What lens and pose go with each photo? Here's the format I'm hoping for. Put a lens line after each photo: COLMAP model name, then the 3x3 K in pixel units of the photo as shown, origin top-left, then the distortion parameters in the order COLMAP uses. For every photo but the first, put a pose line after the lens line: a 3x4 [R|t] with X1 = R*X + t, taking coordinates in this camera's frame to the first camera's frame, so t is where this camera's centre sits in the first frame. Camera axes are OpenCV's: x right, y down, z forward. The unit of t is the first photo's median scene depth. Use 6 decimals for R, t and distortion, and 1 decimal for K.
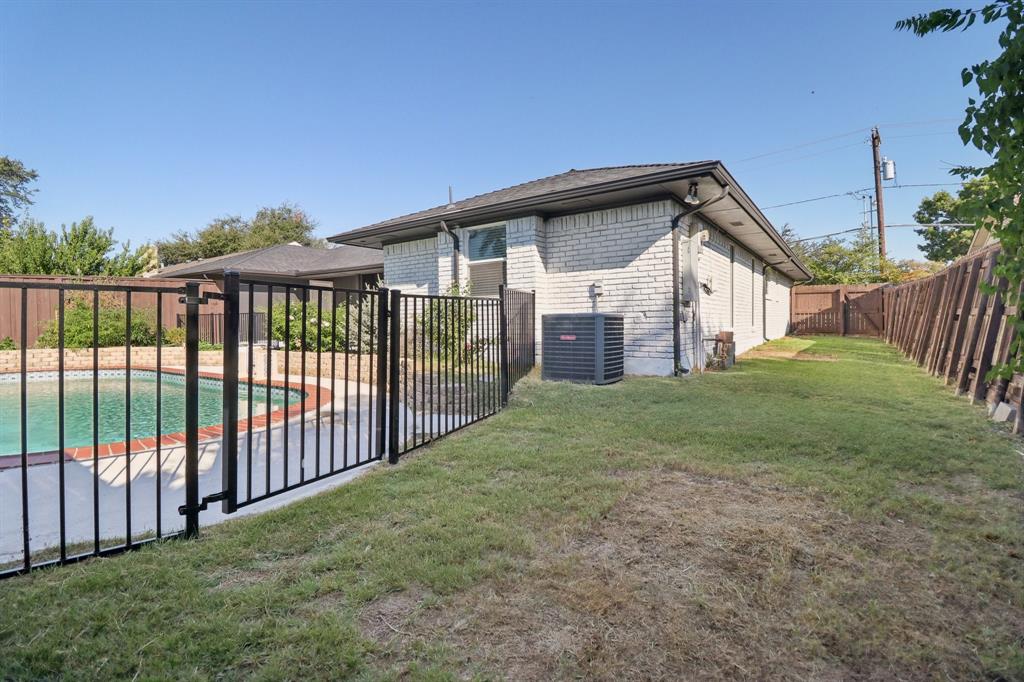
lens RADIAL K [[467.1, 0, 512.5], [0, 467.1, 319.5], [0, 0, 1]] dist [0.003251, -0.006056]
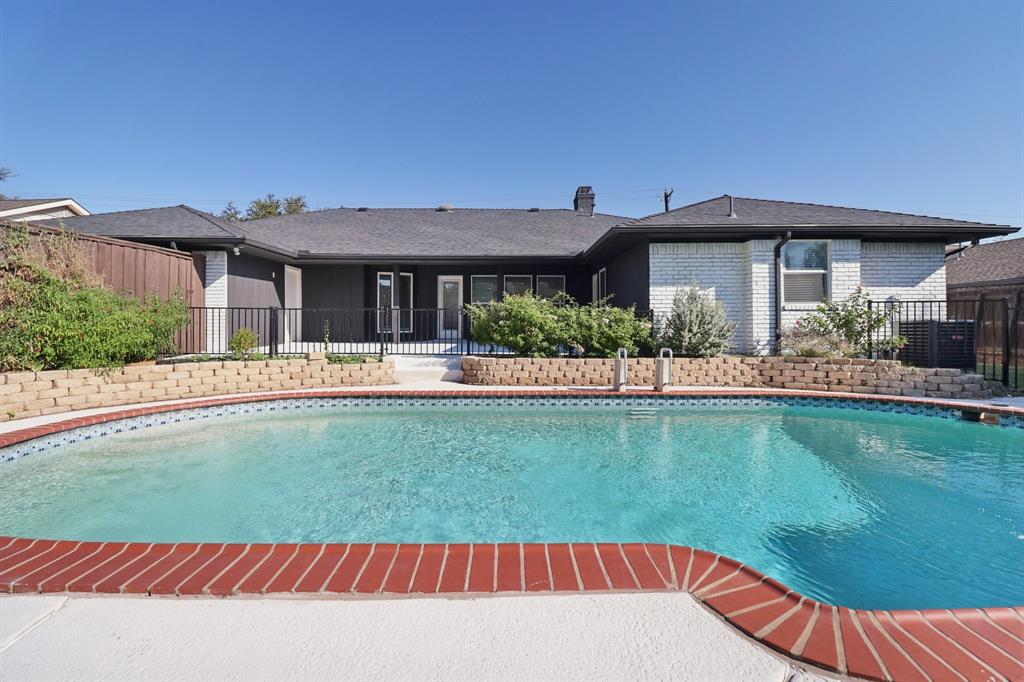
lens RADIAL K [[467.1, 0, 512.5], [0, 467.1, 319.5], [0, 0, 1]] dist [0.003251, -0.006056]
pose [[0.828874, 0.027376, 0.558765, -1.339250], [-0.016968, 0.999573, -0.023803, 0.032092], [-0.559178, 0.010248, 0.828984, 0.476824]]
